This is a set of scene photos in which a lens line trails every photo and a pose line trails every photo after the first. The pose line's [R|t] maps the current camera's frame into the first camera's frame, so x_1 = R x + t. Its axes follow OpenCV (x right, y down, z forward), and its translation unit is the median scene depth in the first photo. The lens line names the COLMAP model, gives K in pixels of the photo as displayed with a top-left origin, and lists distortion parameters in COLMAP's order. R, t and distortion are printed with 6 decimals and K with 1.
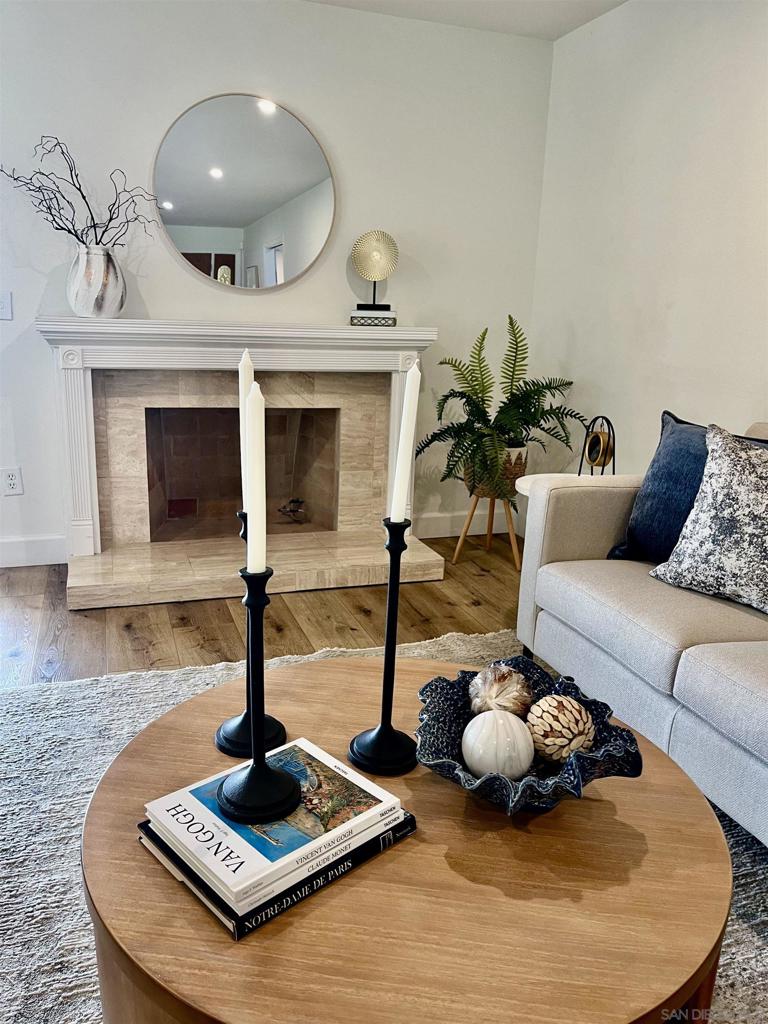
lens RADIAL K [[766.4, 0, 384.0], [0, 766.4, 512.0], [0, 0, 1]] dist [0.029277, -0.000743]
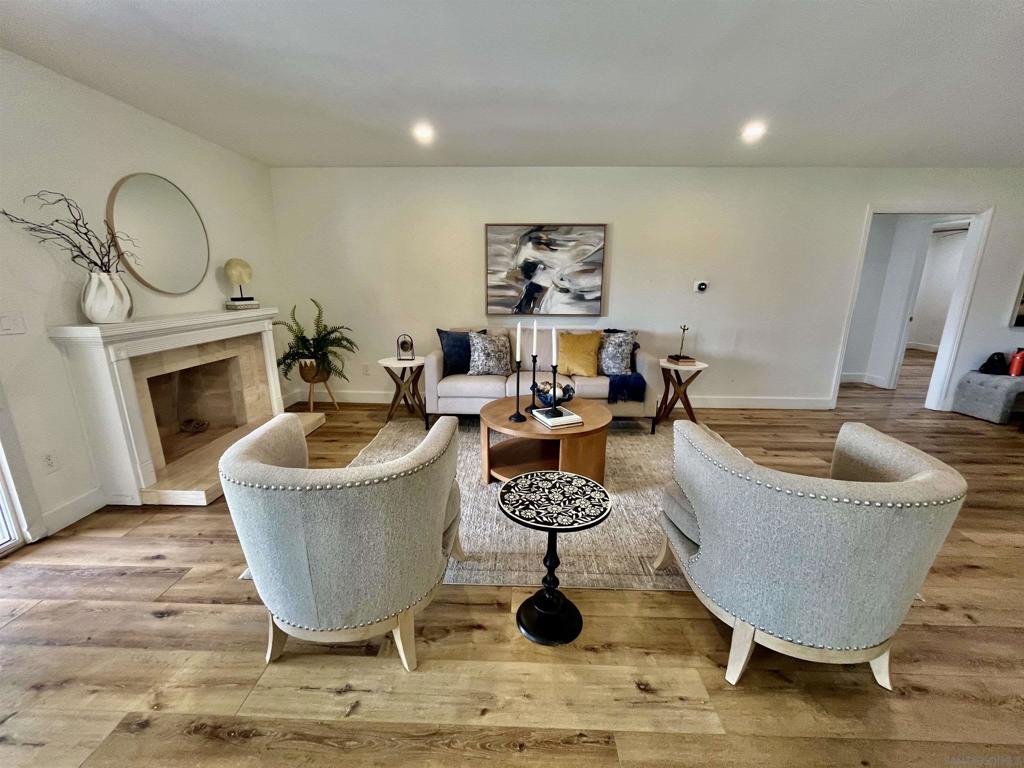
lens RADIAL K [[417.4, 0, 512.0], [0, 417.4, 384.0], [0, 0, 1]] dist [0.000706, 0.000045]
pose [[0.358765, -0.251234, 0.898982, -0.737319], [0.241123, 0.955354, 0.170760, -0.087556], [-0.901747, 0.155502, 0.403326, 0.044239]]
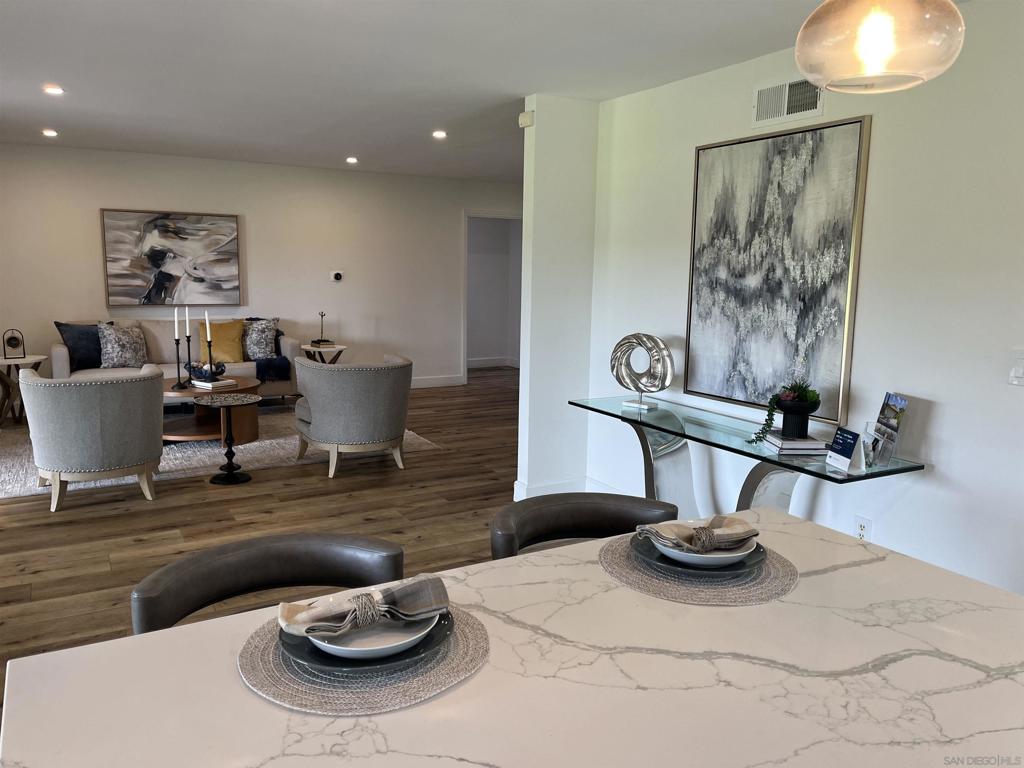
lens RADIAL K [[766.4, 0, 512.0], [0, 766.4, 384.0], [0, 0, 1]] dist [0.029277, -0.000743]
pose [[-0.187153, -0.189962, 0.963788, -1.824908], [0.223630, 0.947123, 0.230103, -0.127352], [-0.956537, 0.258596, -0.134776, -0.118783]]
